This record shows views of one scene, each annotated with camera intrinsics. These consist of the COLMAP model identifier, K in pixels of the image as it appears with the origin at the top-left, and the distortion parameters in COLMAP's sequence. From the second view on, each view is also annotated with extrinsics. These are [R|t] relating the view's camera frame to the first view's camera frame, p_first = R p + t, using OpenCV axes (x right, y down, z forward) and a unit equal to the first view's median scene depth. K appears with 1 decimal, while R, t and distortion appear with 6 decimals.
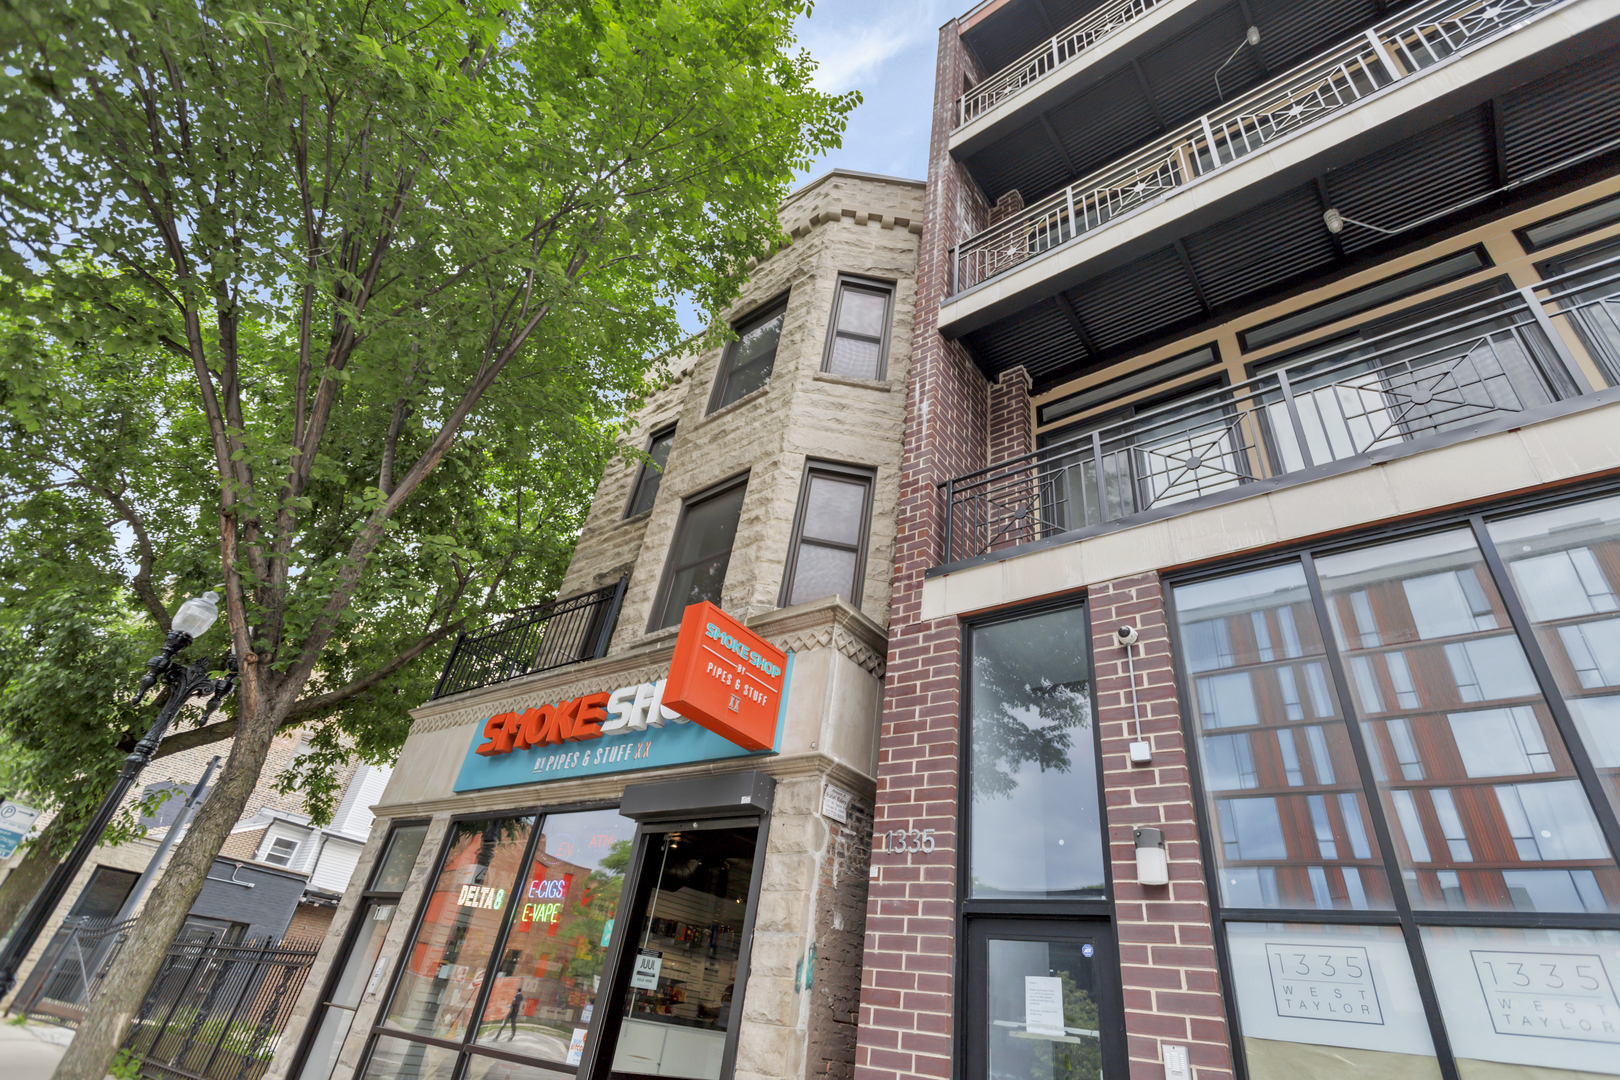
lens RADIAL K [[781.1, 0, 800.9], [0, 781.1, 536.6], [0, 0, 1]] dist [-0.003550, 0.003105]
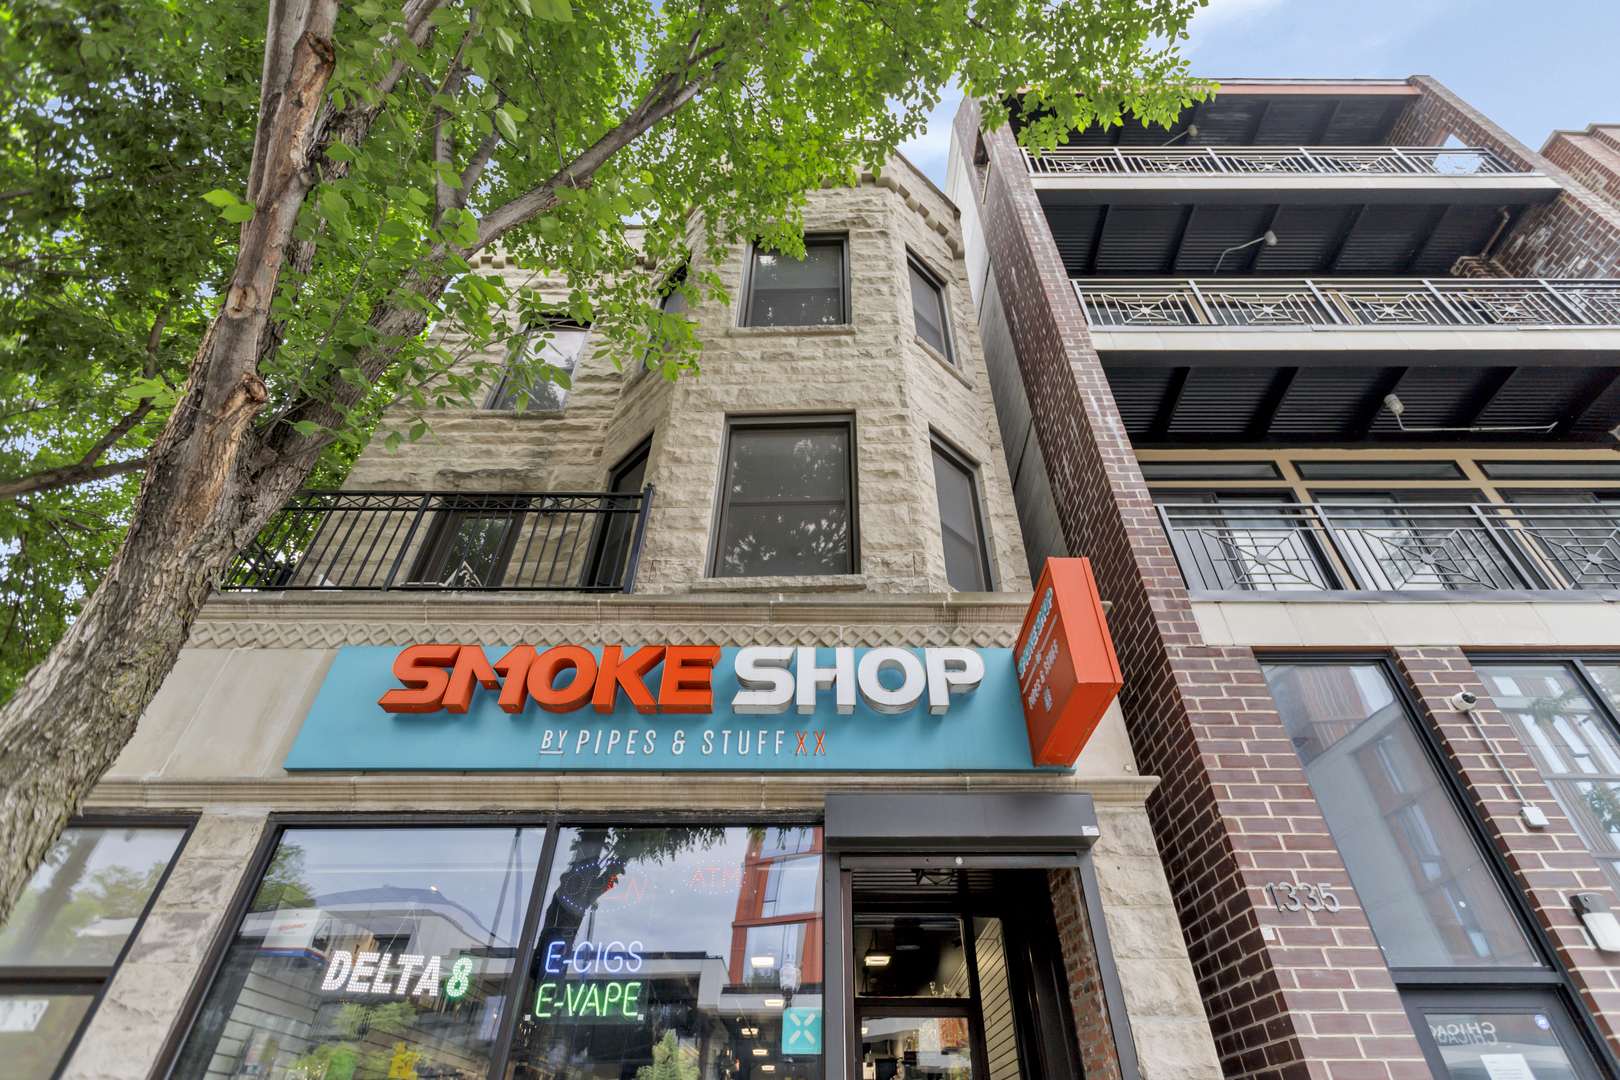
lens RADIAL K [[781.1, 0, 816.0], [0, 781.1, 540.7], [0, 0, 1]] dist [-0.003550, 0.003105]
pose [[0.782952, 0.288750, 0.551008, -0.583509], [-0.254426, 0.956914, -0.139937, 0.188694], [-0.567674, -0.030627, 0.822683, 0.425460]]
